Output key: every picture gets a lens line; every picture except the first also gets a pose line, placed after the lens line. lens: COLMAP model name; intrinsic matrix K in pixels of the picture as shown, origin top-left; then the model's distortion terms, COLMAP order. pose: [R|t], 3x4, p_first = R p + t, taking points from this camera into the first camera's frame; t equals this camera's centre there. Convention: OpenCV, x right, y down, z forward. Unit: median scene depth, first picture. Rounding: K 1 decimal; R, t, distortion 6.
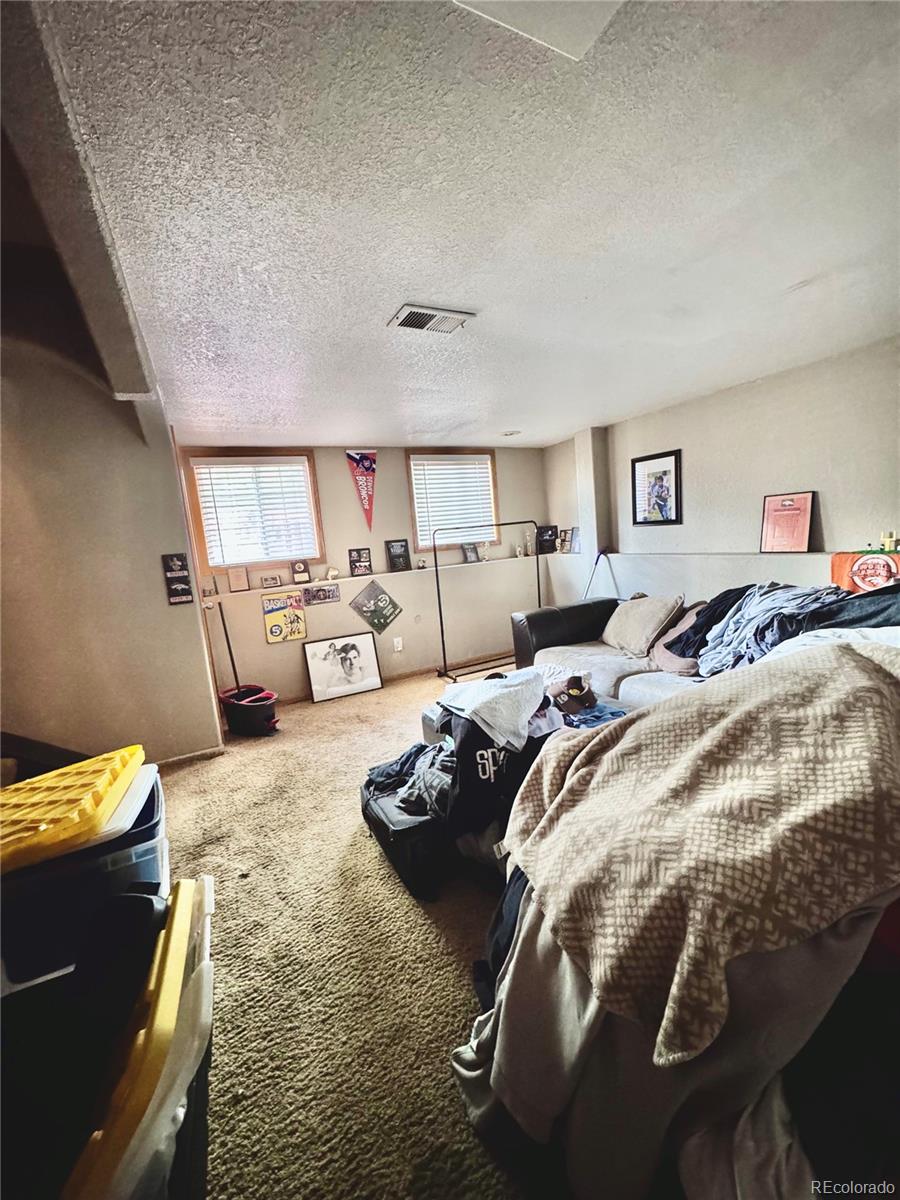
lens RADIAL K [[478.5, 0, 450.9], [0, 478.5, 600.5], [0, 0, 1]] dist [-0.003788, 0.000800]
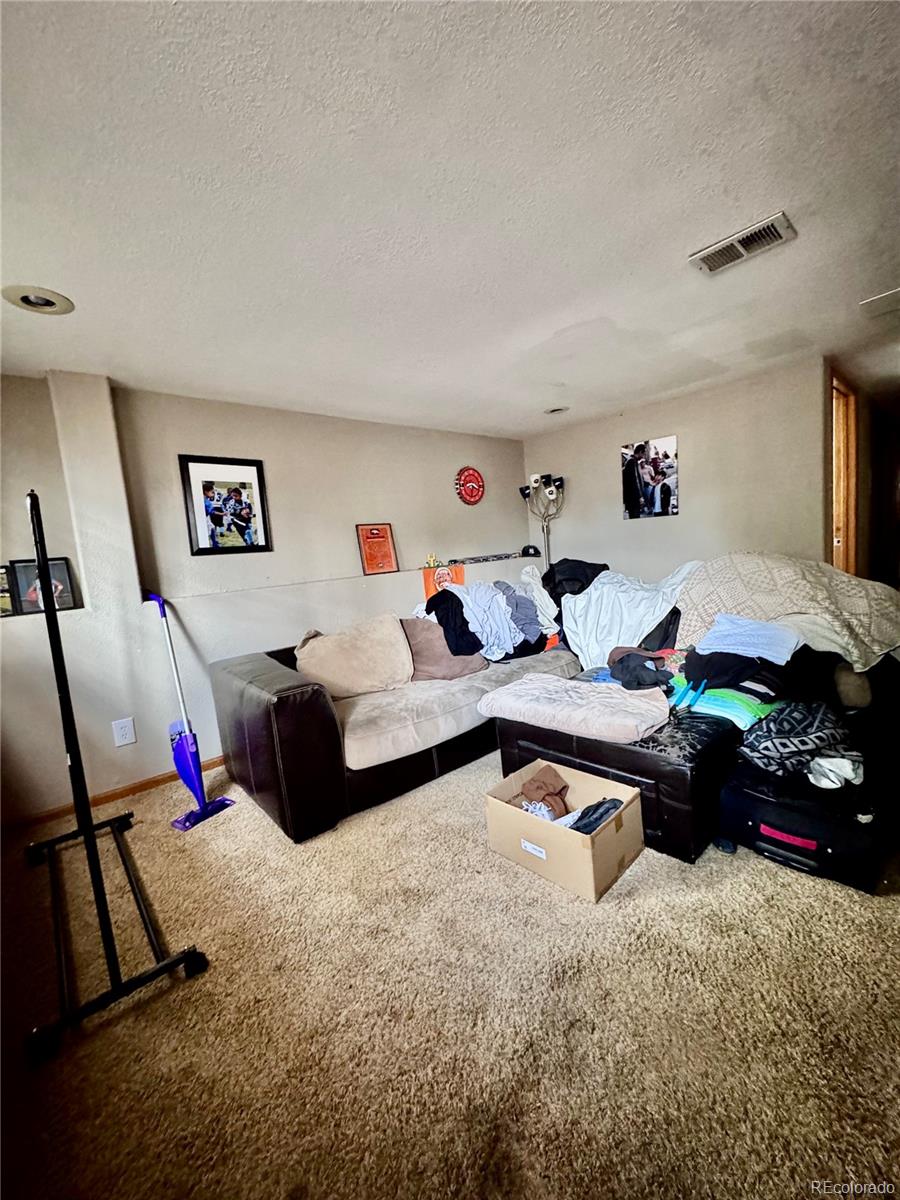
lens RADIAL K [[478.5, 0, 450.9], [0, 478.5, 600.5], [0, 0, 1]] dist [-0.003788, 0.000800]
pose [[-0.250374, -0.010526, 0.968092, -0.383555], [0.230026, 0.970661, 0.070045, -0.063607], [-0.940426, 0.240223, -0.240607, 0.913919]]
